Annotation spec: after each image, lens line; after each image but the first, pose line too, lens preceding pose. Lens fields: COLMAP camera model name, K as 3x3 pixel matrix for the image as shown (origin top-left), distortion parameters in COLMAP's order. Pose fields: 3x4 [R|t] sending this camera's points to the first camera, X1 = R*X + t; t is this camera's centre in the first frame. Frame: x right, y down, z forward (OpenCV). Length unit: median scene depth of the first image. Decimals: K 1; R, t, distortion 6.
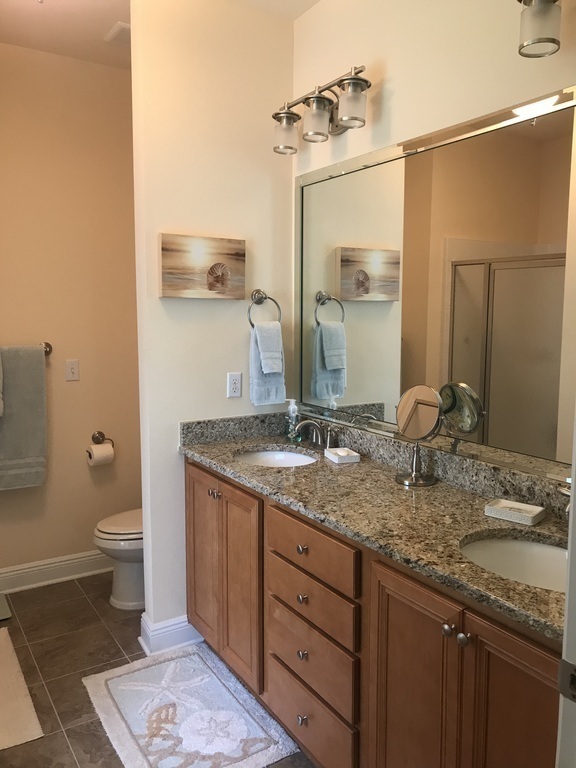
lens RADIAL K [[630.9, 0, 288.0], [0, 630.9, 384.0], [0, 0, 1]] dist [-0.005079, -0.003178]
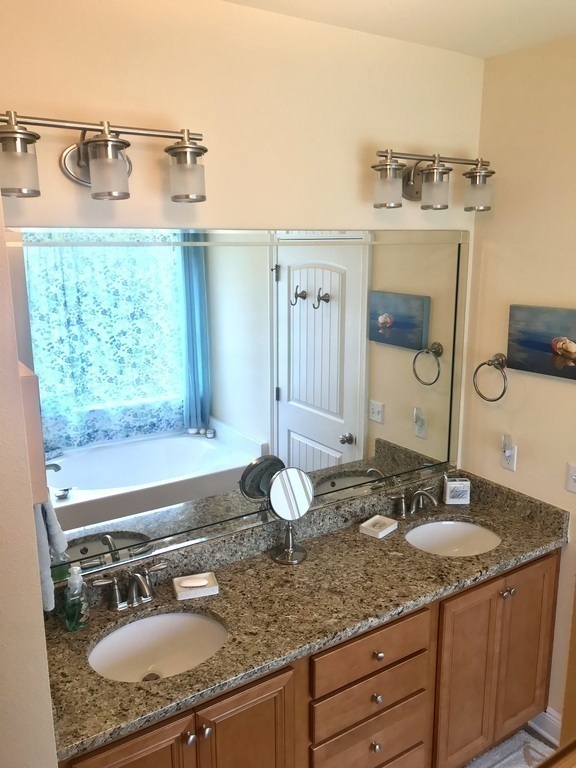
lens RADIAL K [[630.9, 0, 288.0], [0, 630.9, 384.0], [0, 0, 1]] dist [-0.005079, -0.003178]
pose [[-0.025894, -0.219390, 0.975294, -0.854174], [0.119596, 0.967934, 0.220909, -0.400308], [-0.992485, 0.122361, 0.001175, 1.065457]]
